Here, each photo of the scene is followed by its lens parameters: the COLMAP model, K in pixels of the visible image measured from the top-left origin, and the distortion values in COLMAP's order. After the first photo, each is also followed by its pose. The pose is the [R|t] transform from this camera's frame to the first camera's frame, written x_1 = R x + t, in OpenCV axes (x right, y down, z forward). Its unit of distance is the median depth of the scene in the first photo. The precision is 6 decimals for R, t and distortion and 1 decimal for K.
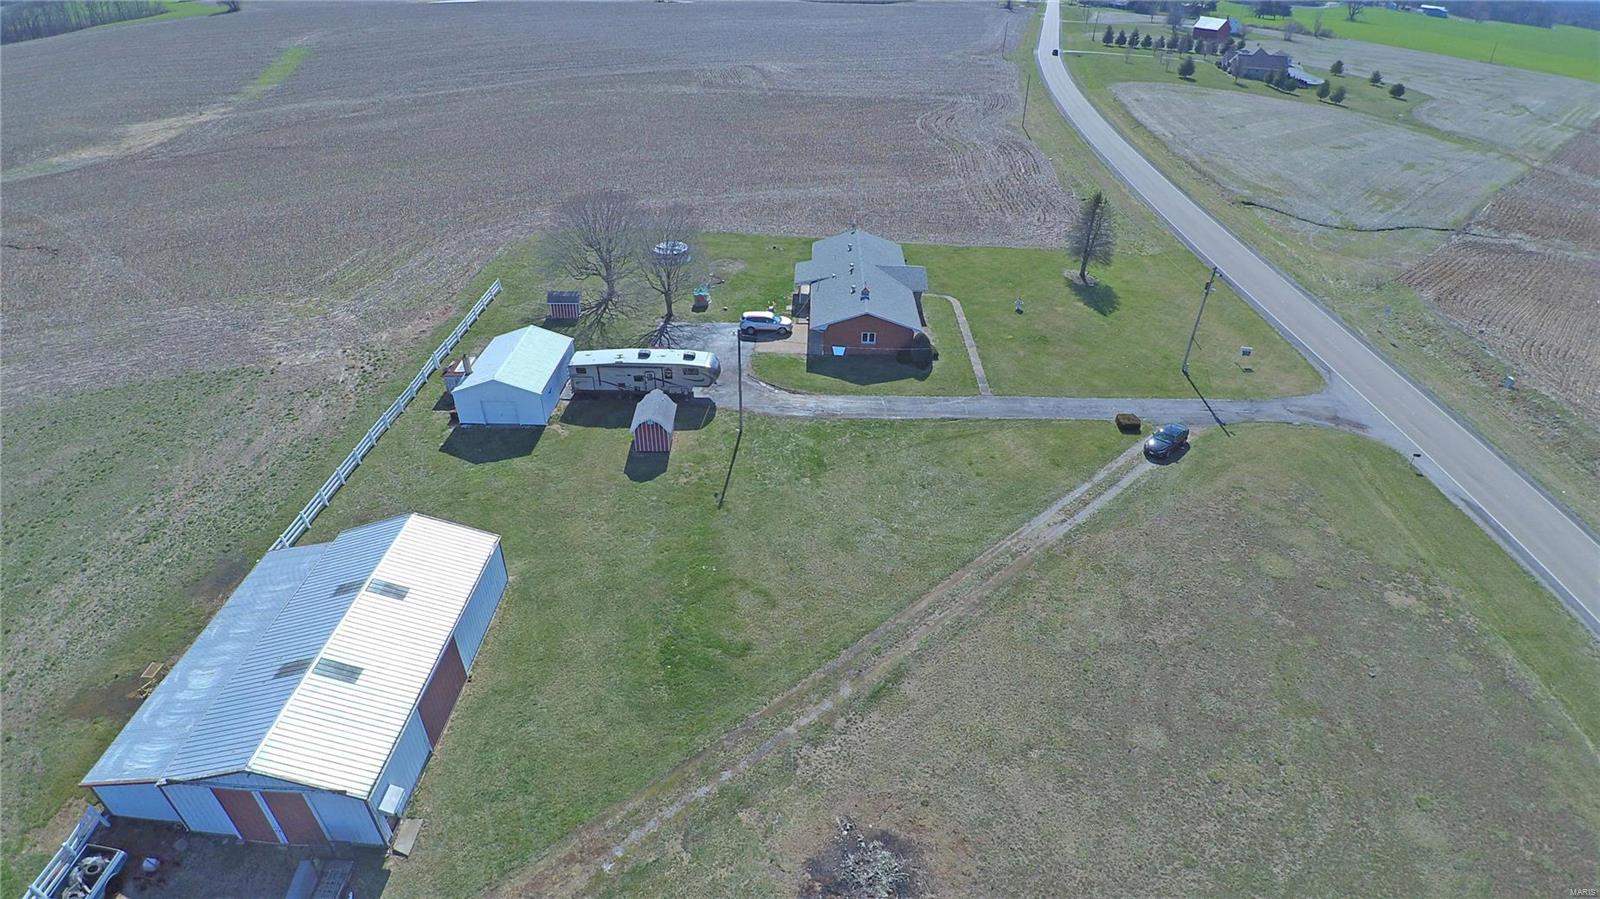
lens RADIAL K [[810.2, 0, 793.3], [0, 810.2, 457.9], [0, 0, 1]] dist [-0.034693, -0.022614]
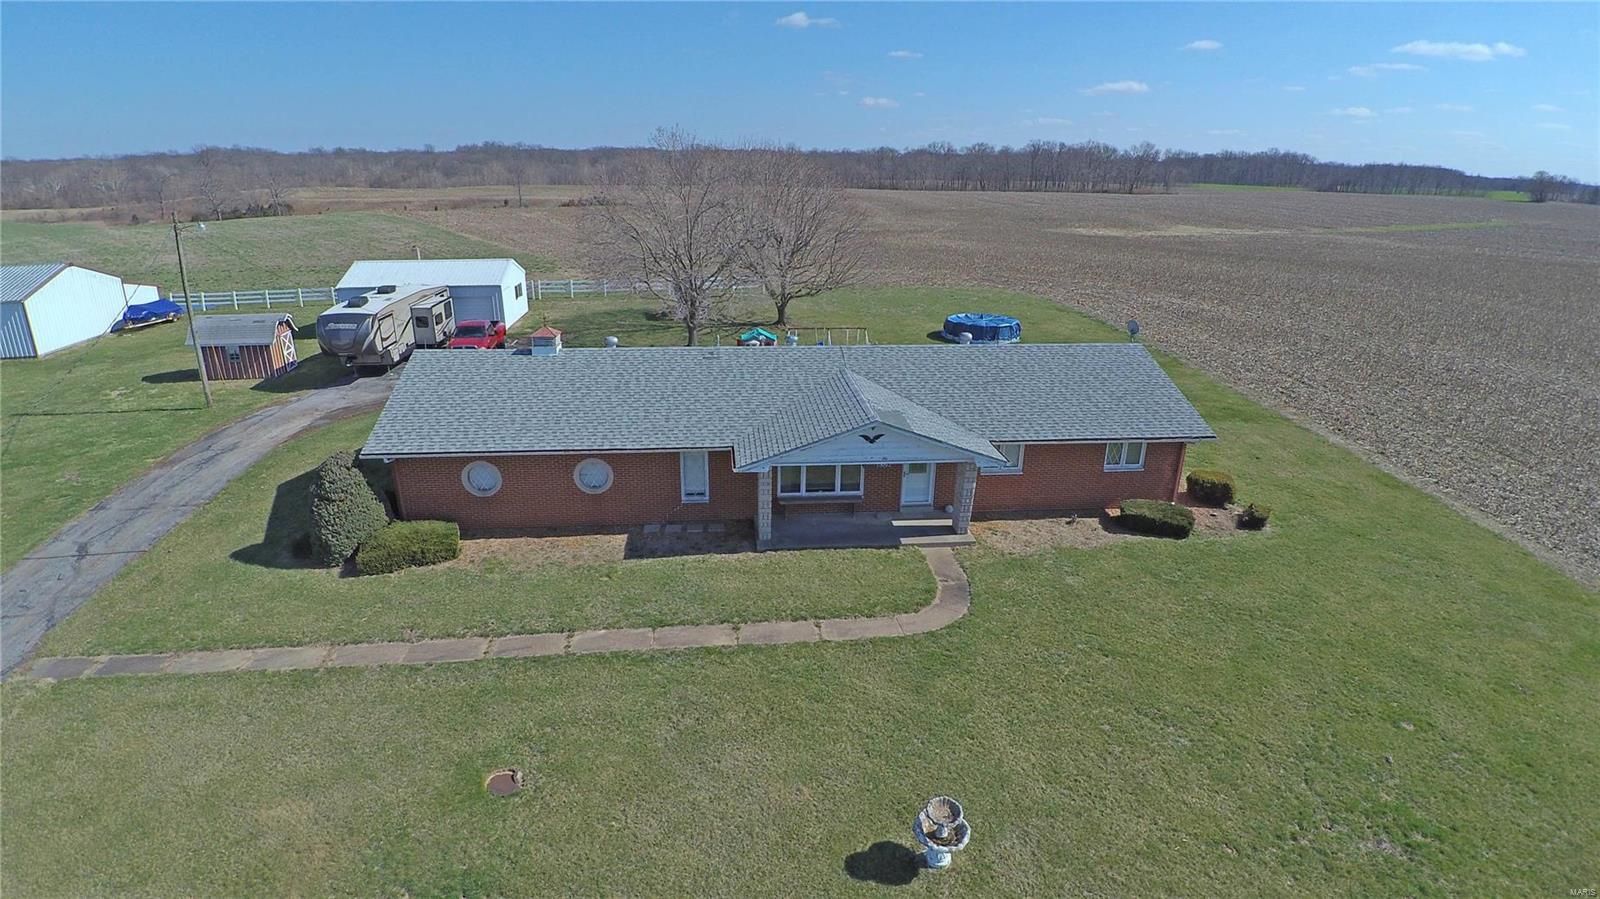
lens RADIAL K [[810.2, 0, 797.0], [0, 810.2, 449.4], [0, 0, 1]] dist [-0.034693, -0.022614]
pose [[0.129121, 0.322083, -0.937865, 0.488892], [-0.549241, 0.810685, 0.202790, -0.329458], [0.825628, 0.488929, 0.281578, 1.129885]]
